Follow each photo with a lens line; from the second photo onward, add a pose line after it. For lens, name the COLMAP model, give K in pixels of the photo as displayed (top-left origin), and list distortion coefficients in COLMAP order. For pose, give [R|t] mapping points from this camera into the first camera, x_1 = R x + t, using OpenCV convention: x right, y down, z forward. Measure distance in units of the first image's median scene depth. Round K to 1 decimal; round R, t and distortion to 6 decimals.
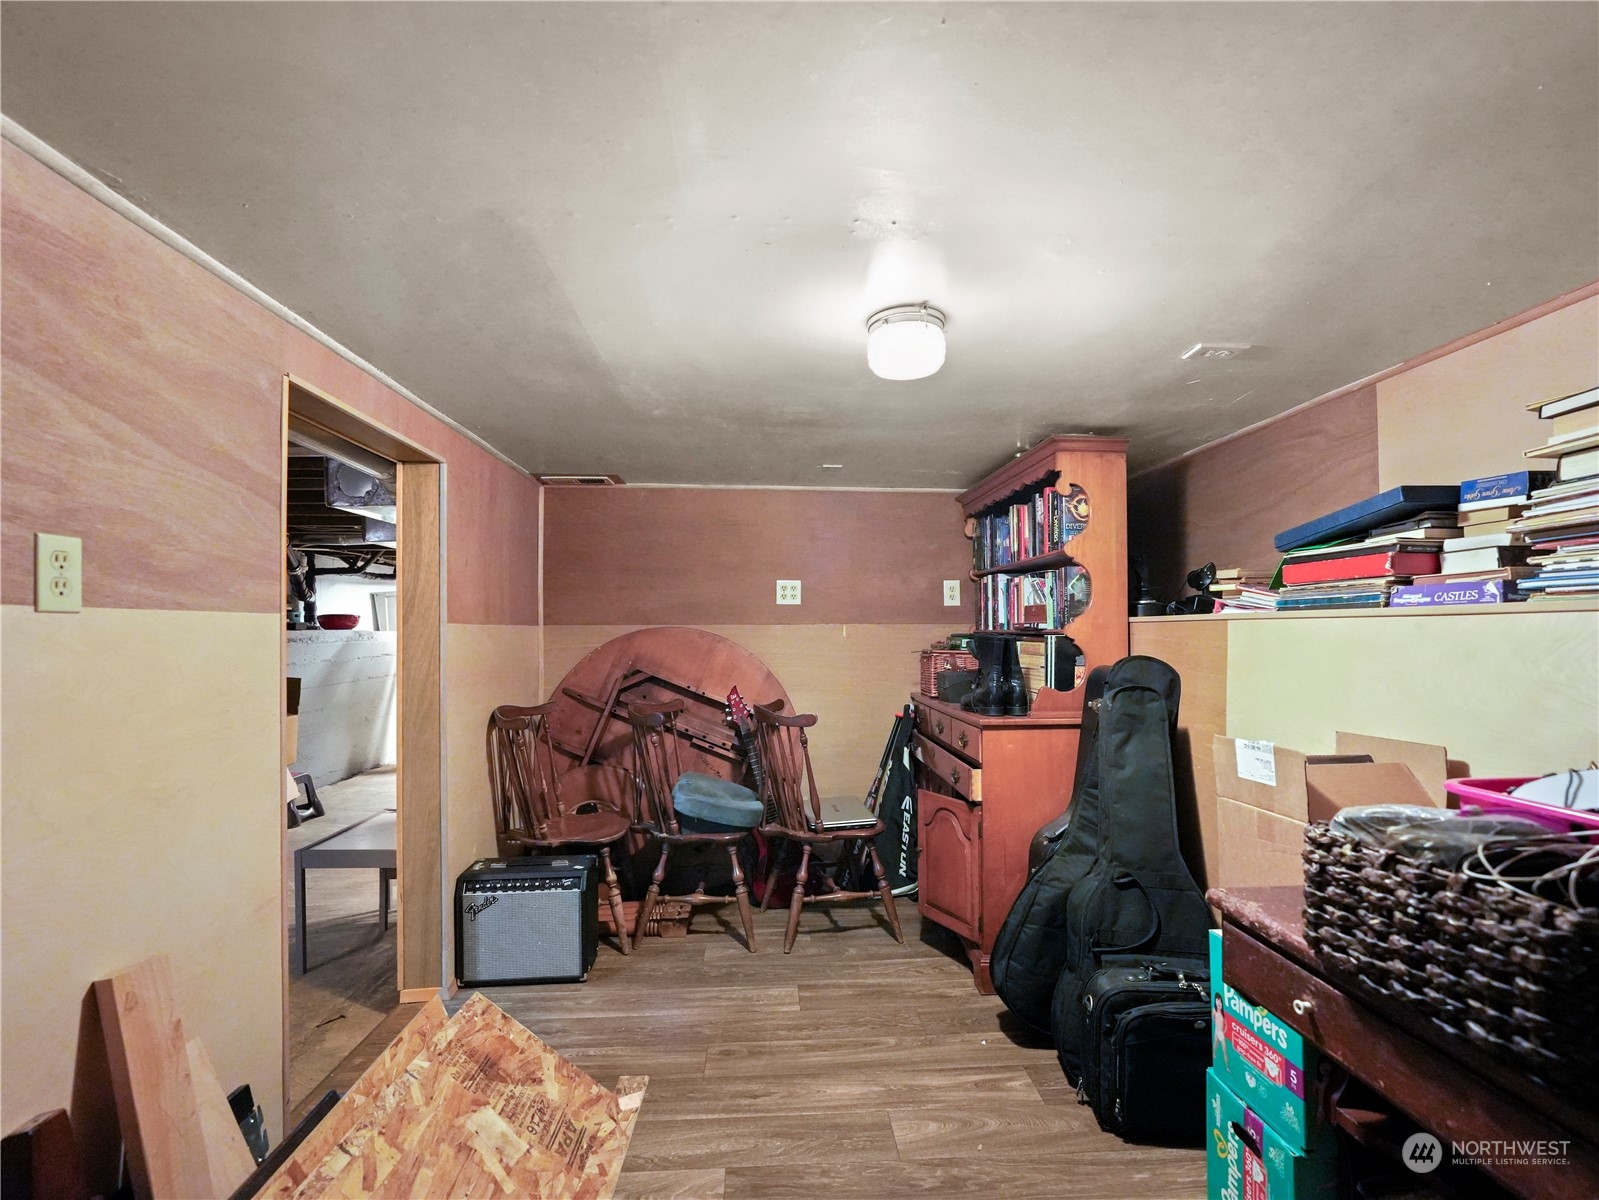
lens RADIAL K [[721.4, 0, 796.4], [0, 721.4, 609.9], [0, 0, 1]] dist [-0.005984, -0.000406]
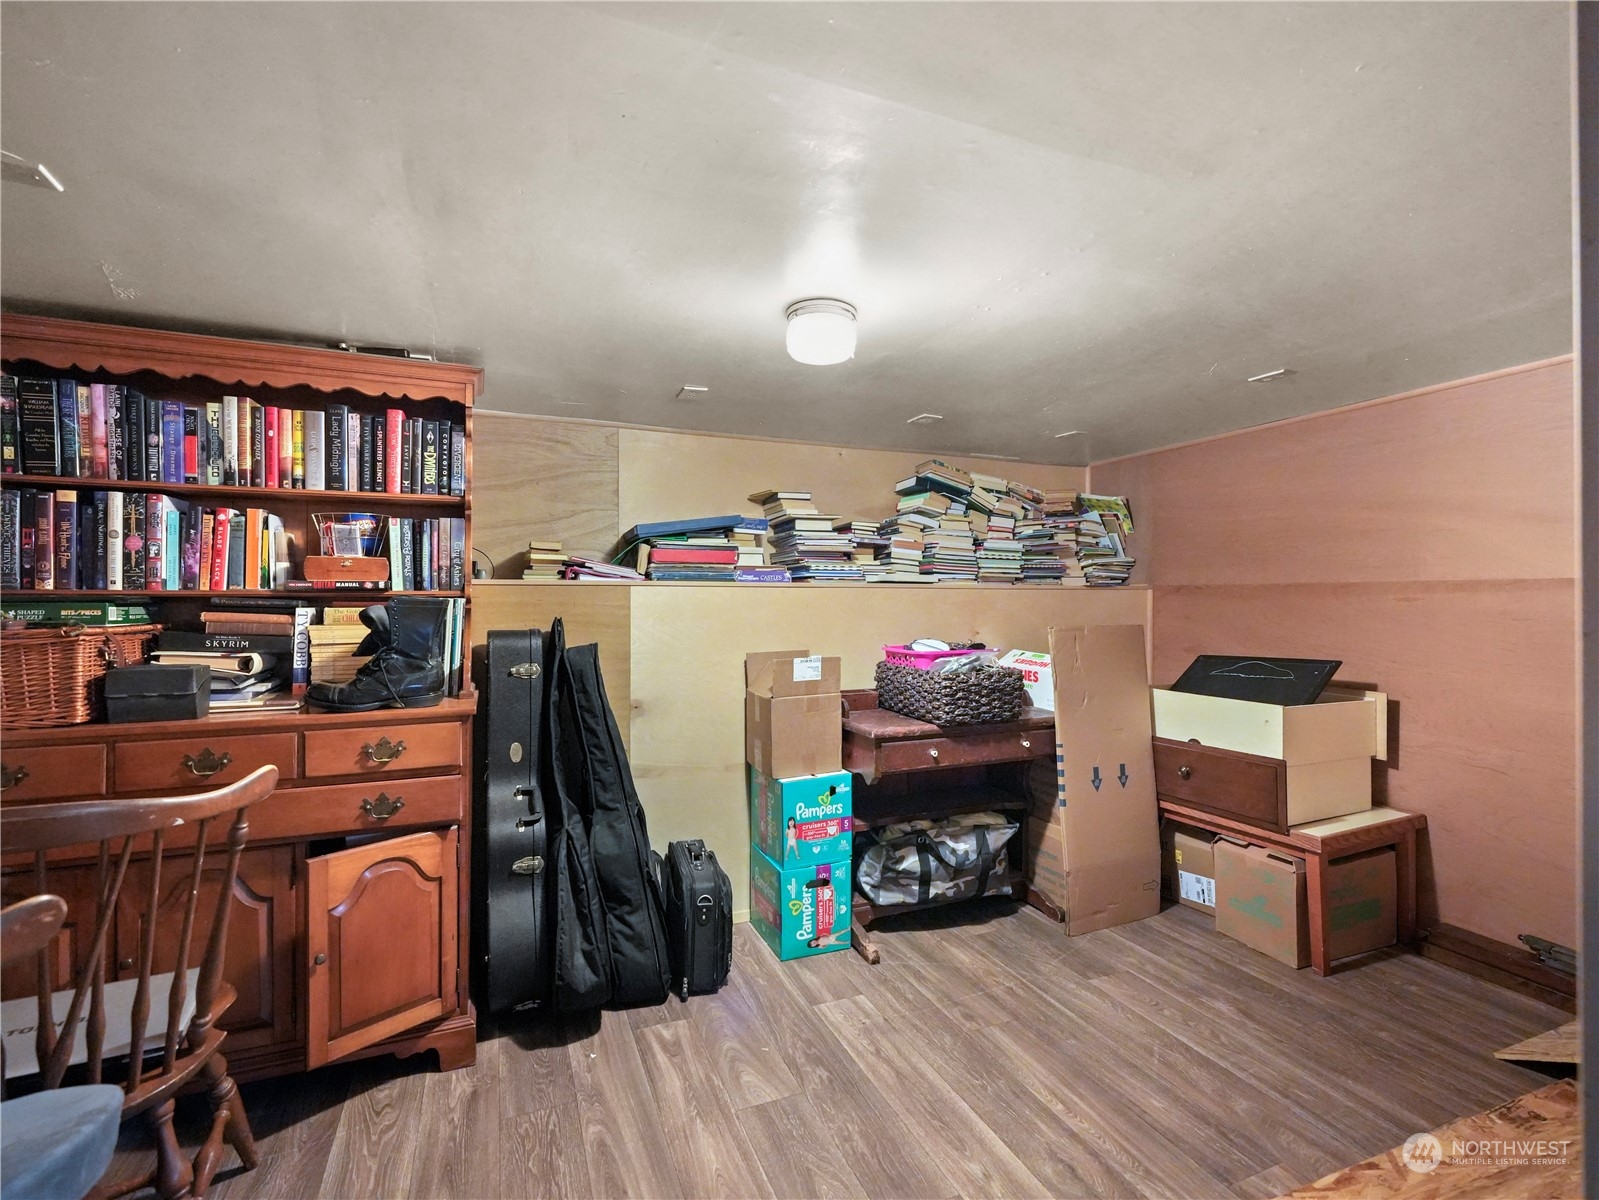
lens RADIAL K [[721.4, 0, 795.4], [0, 721.4, 599.5], [0, 0, 1]] dist [-0.005984, -0.000406]
pose [[-0.334689, 0.003725, 0.942321, -0.945608], [-0.027087, 0.999541, -0.013572, 0.065580], [-0.941939, -0.030067, -0.334434, 1.545146]]
